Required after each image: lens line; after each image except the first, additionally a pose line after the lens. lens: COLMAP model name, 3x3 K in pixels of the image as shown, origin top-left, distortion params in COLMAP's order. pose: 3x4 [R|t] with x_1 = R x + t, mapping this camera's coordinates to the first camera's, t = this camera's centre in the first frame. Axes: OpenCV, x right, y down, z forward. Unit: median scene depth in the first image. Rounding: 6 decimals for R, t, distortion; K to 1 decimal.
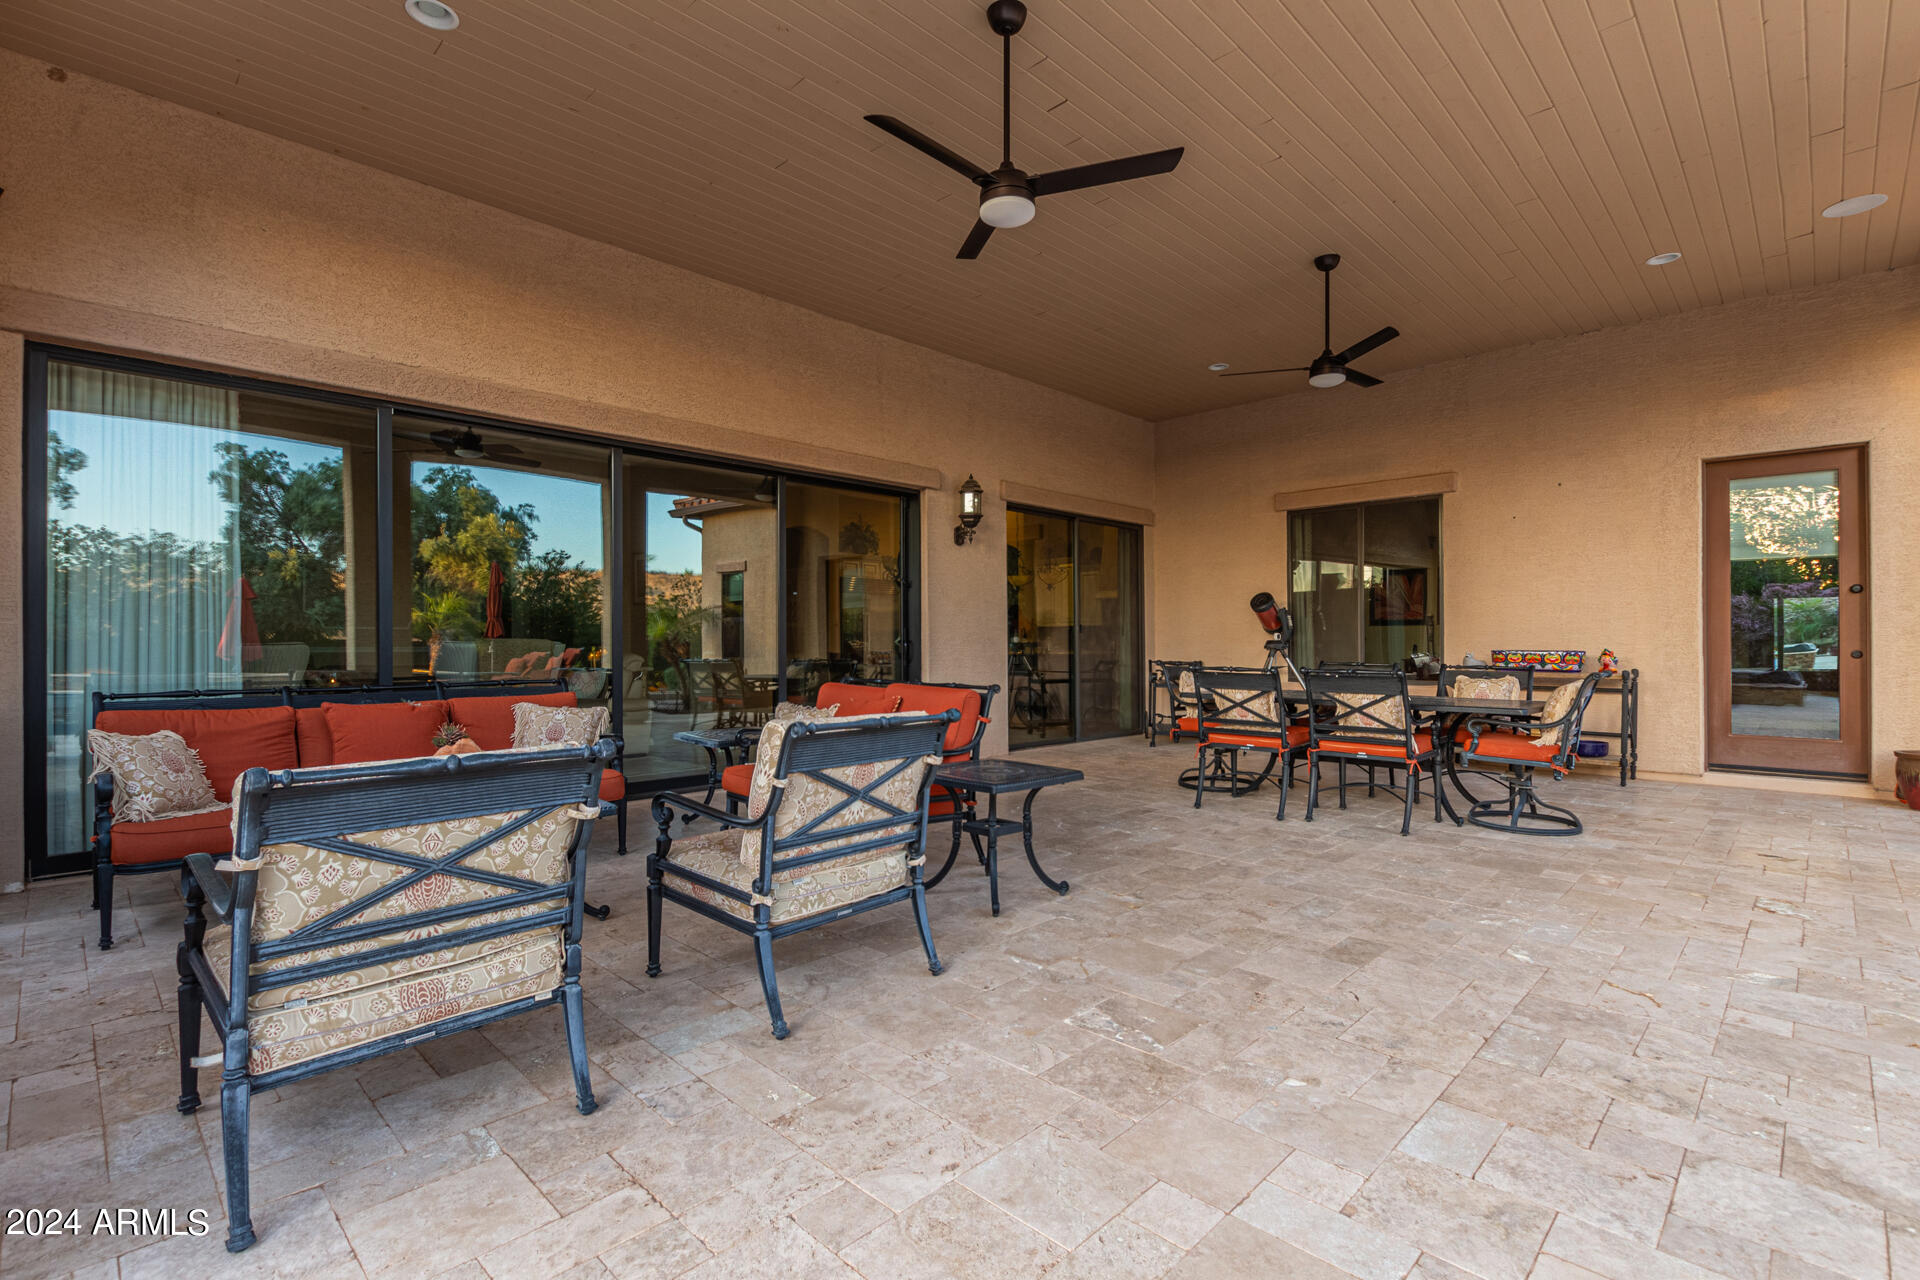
lens RADIAL K [[876.8, 0, 960.0], [0, 876.8, 640.0], [0, 0, 1]] dist [-0.001240, 0.000033]
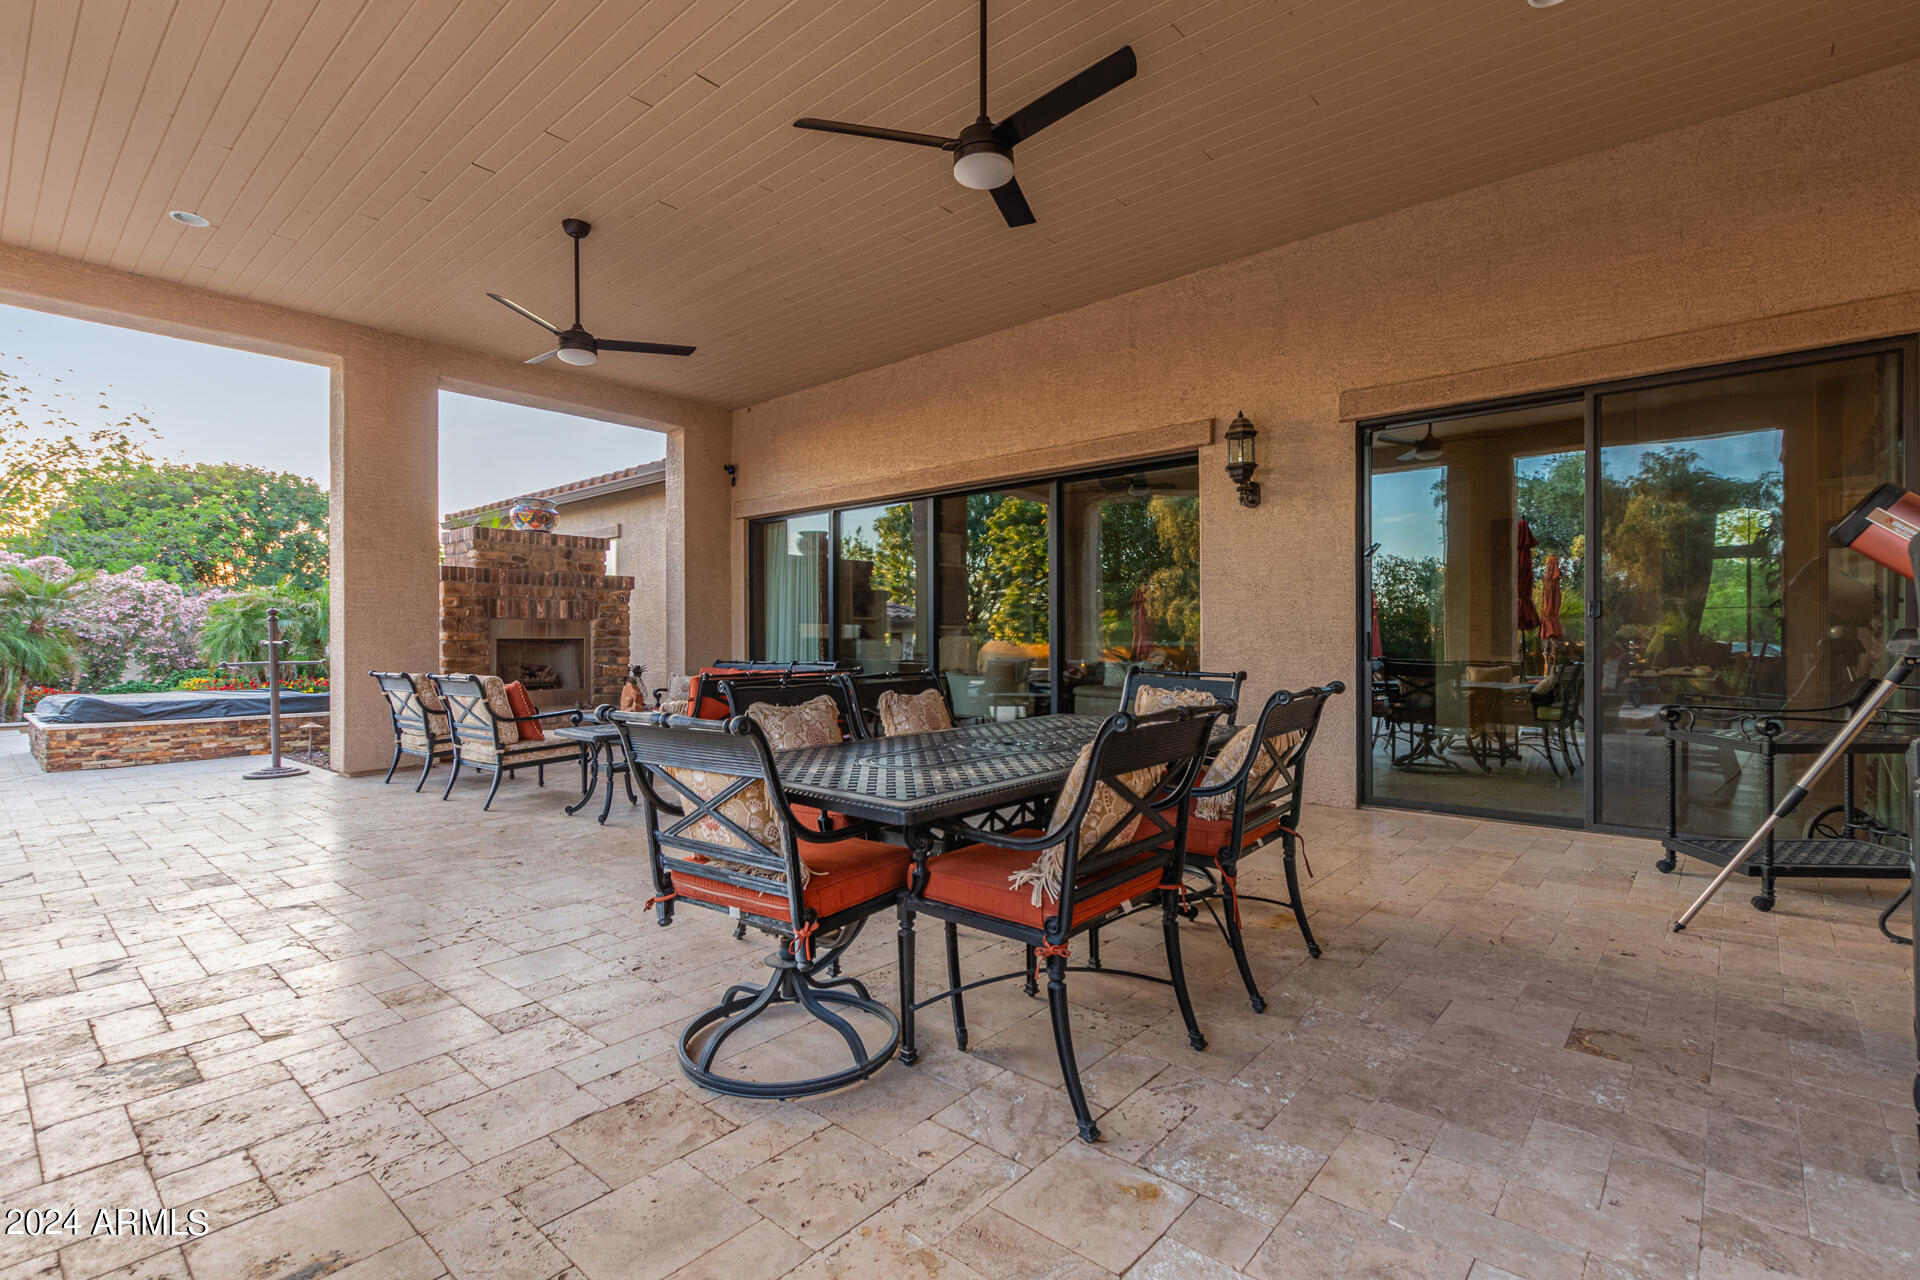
lens RADIAL K [[876.8, 0, 960.0], [0, 876.8, 640.0], [0, 0, 1]] dist [-0.001240, 0.000033]
pose [[0.056091, 0.002679, -0.998422, 0.780755], [0.005103, 0.999983, 0.002970, -0.001204], [0.998413, -0.005261, 0.056077, 0.770805]]
